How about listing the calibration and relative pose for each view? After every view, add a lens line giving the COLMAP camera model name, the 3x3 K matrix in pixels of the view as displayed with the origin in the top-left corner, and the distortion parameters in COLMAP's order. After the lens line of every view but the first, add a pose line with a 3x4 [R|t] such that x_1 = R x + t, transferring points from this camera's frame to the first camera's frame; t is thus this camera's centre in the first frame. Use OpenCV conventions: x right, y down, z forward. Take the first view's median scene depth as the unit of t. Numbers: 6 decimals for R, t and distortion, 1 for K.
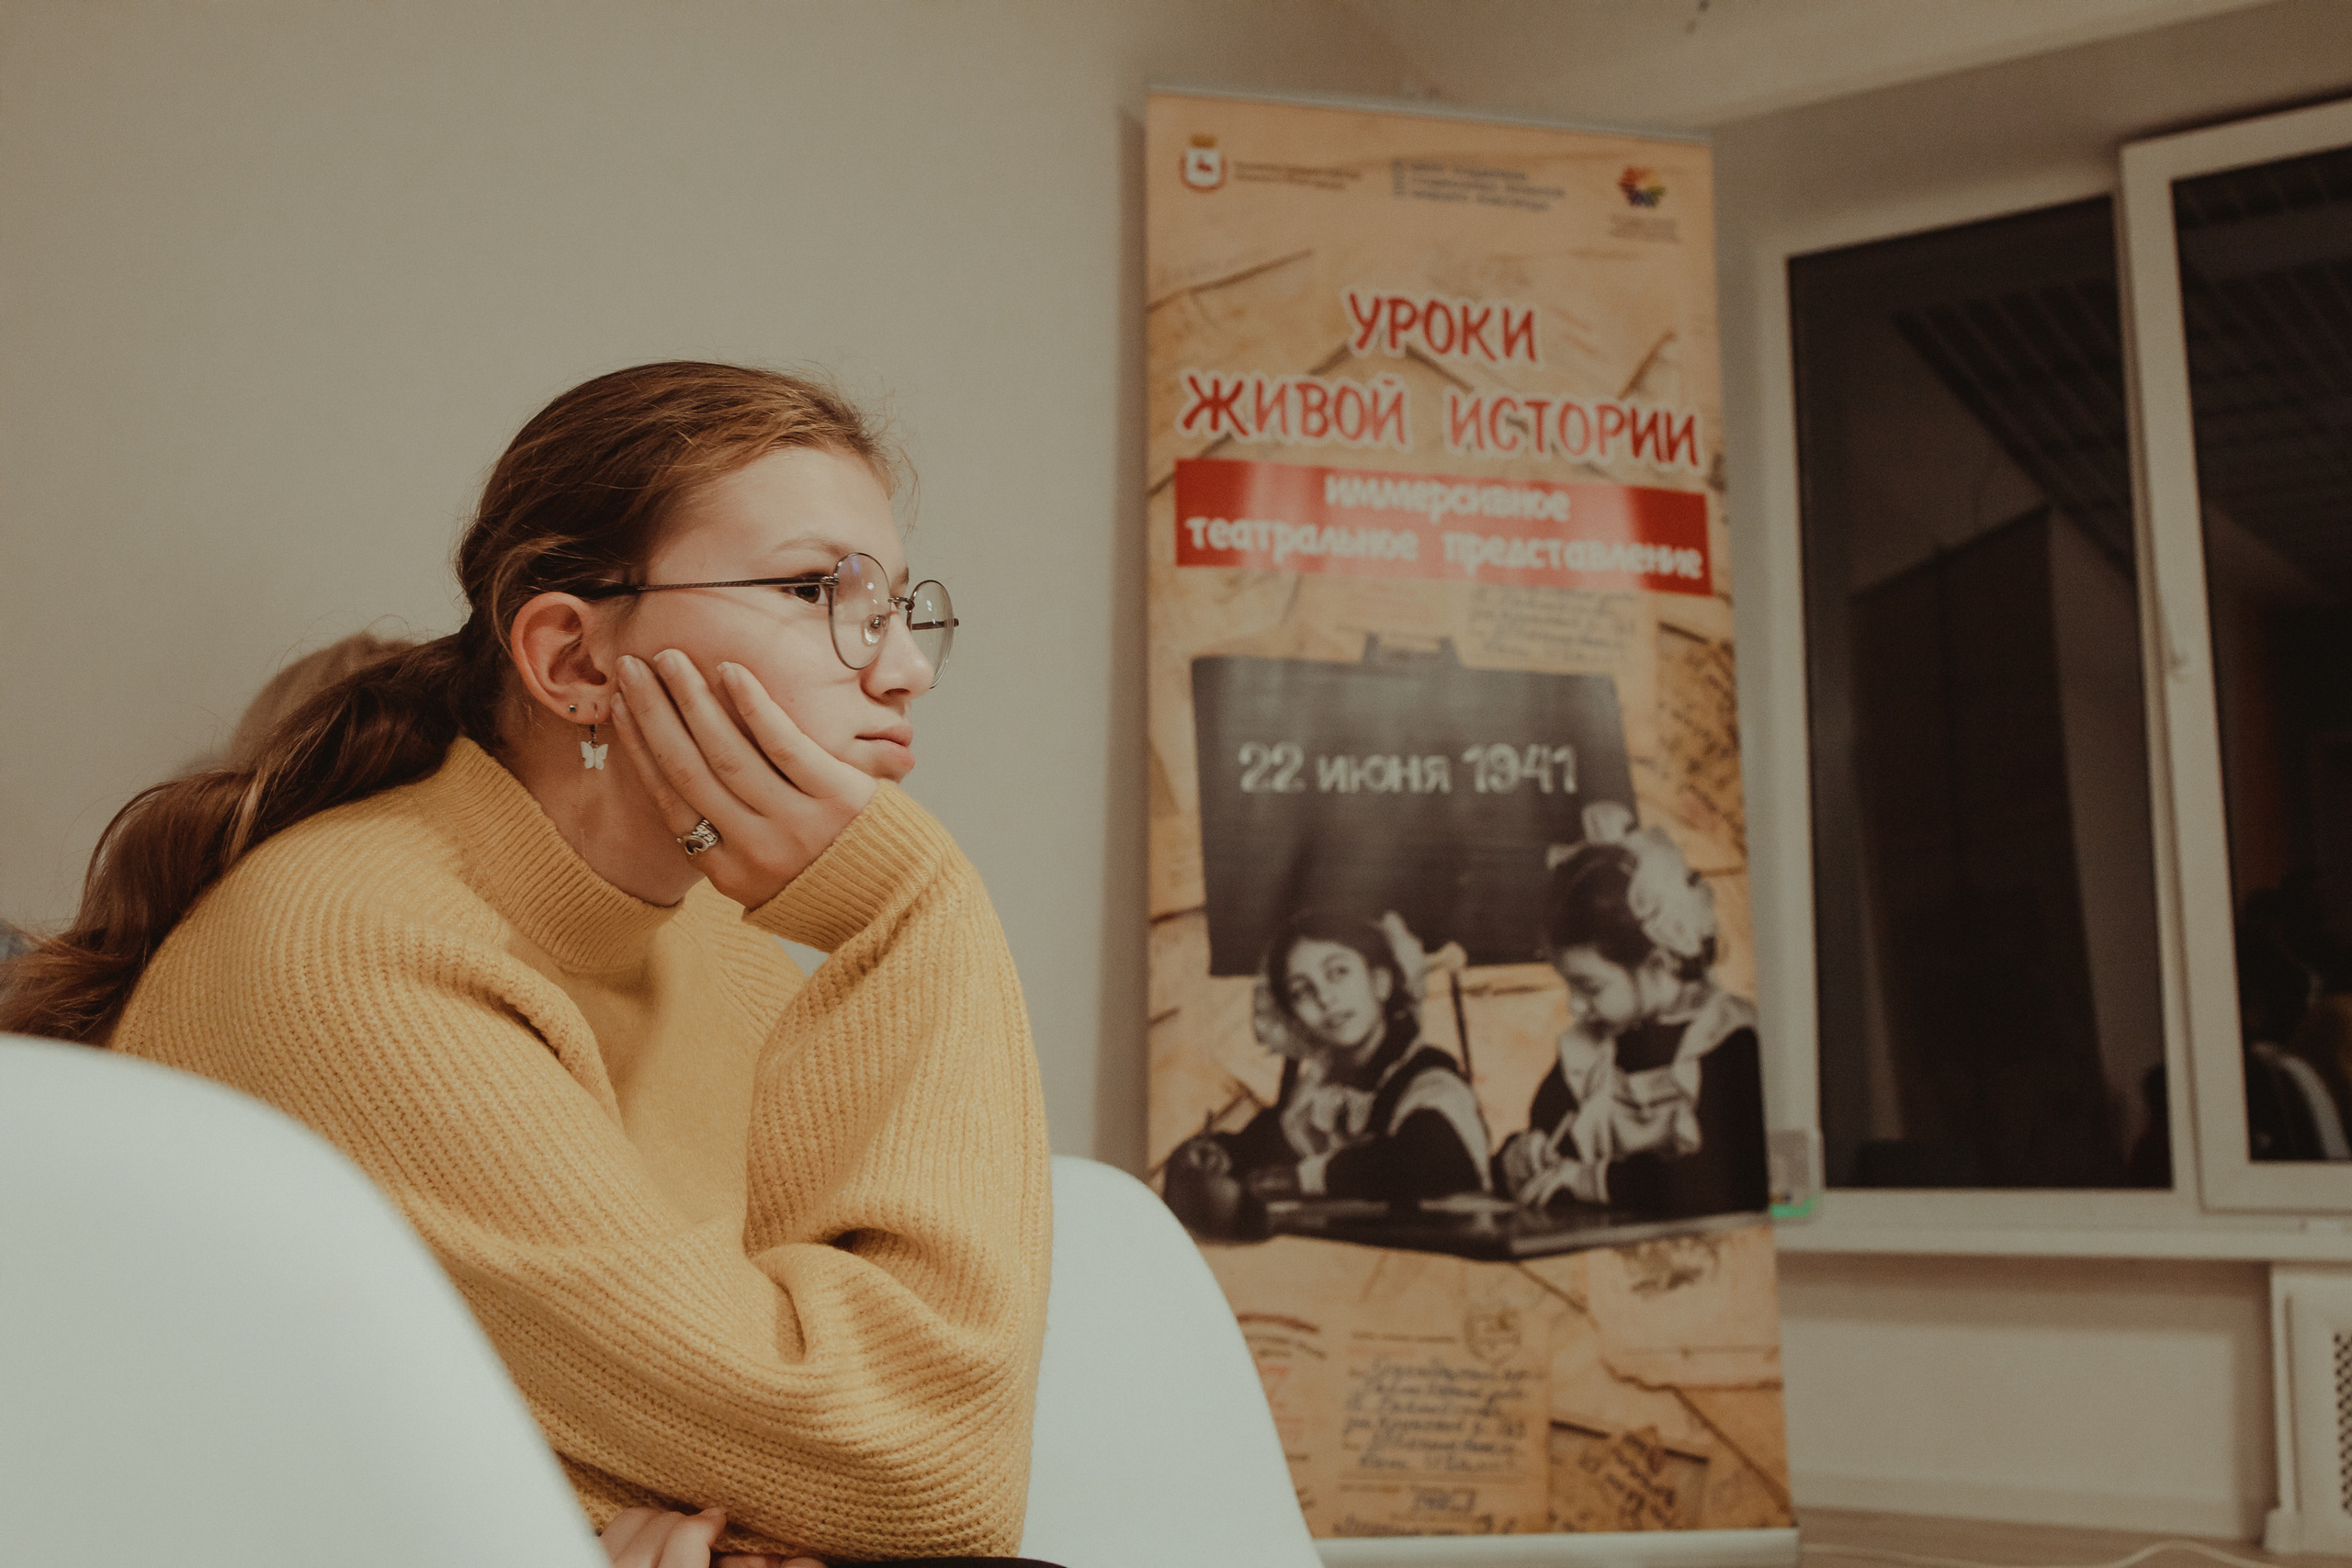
lens RADIAL K [[2368.0, 0, 1176.0], [0, 2368.0, 784.0], [0, 0, 1]] dist [-0.068971, 0.016660]
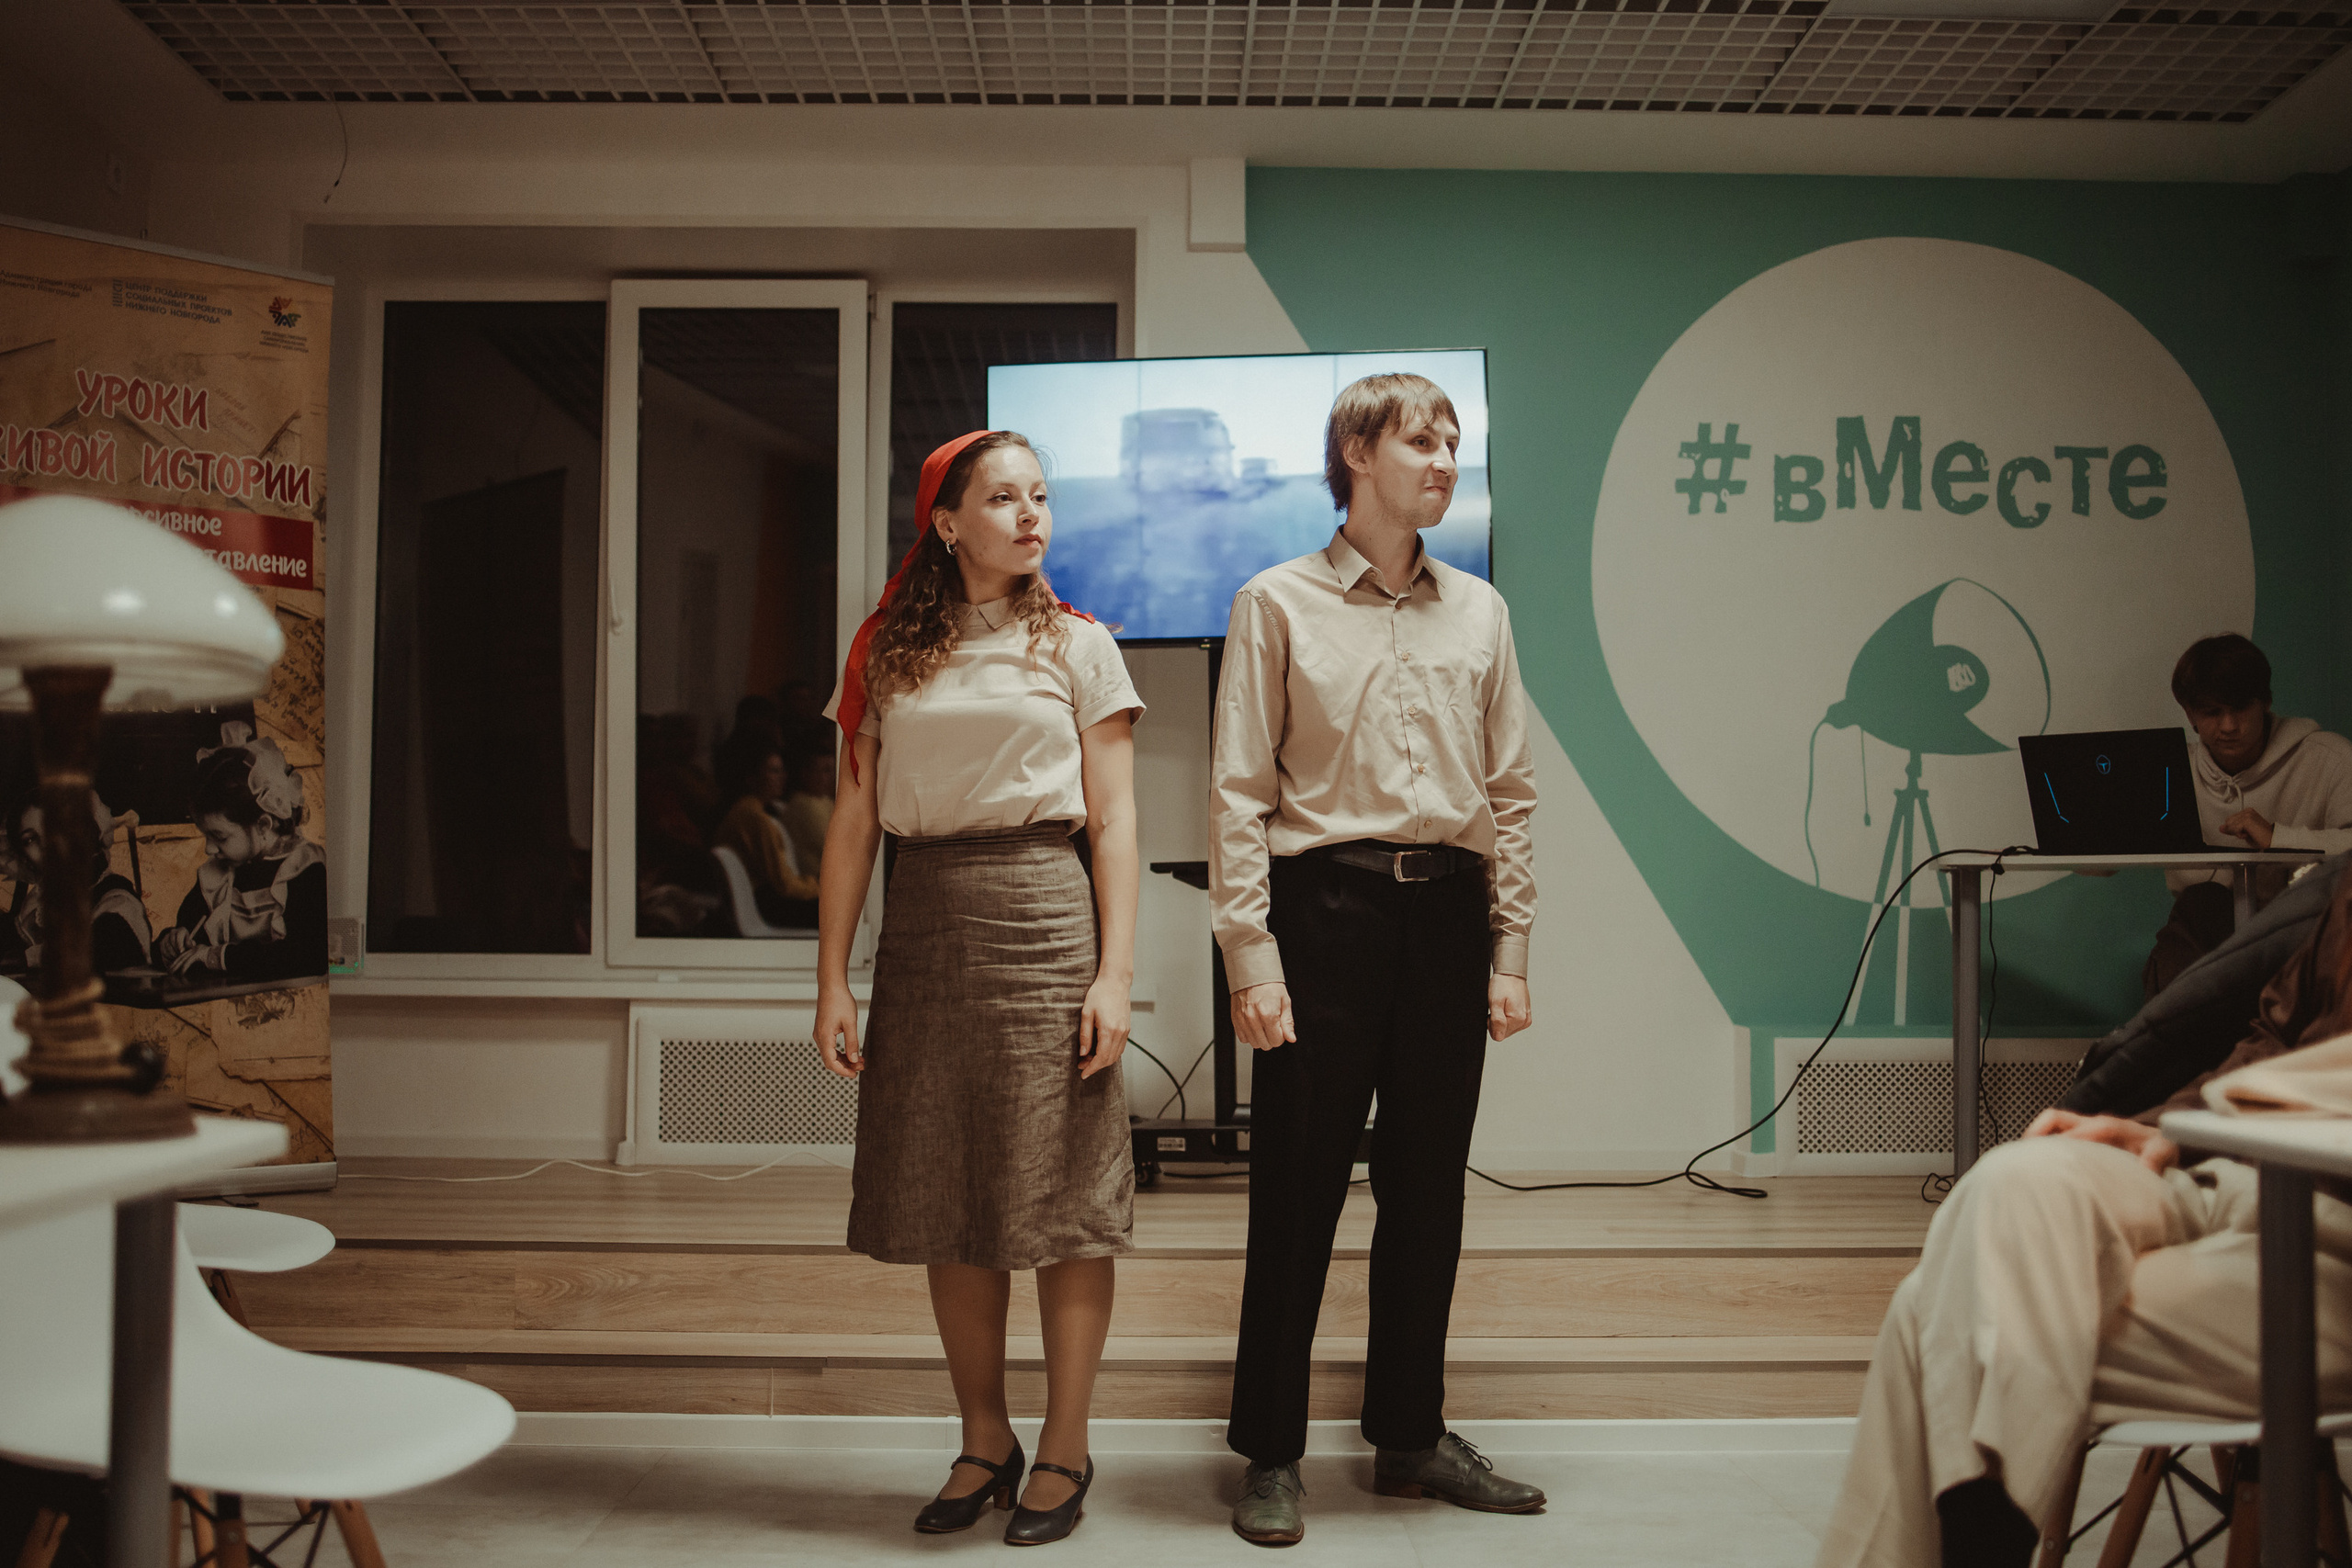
lens RADIAL K [[2383.0, 0, 1148.7], [0, 2383.0, 780.7], [0, 0, 1]] dist [-0.052506, 0.002733]
pose [[0.842901, 0.027019, 0.537390, -0.154494], [-0.090980, 0.991515, 0.092852, -0.156147], [-0.530321, -0.127156, 0.838207, -0.664376]]
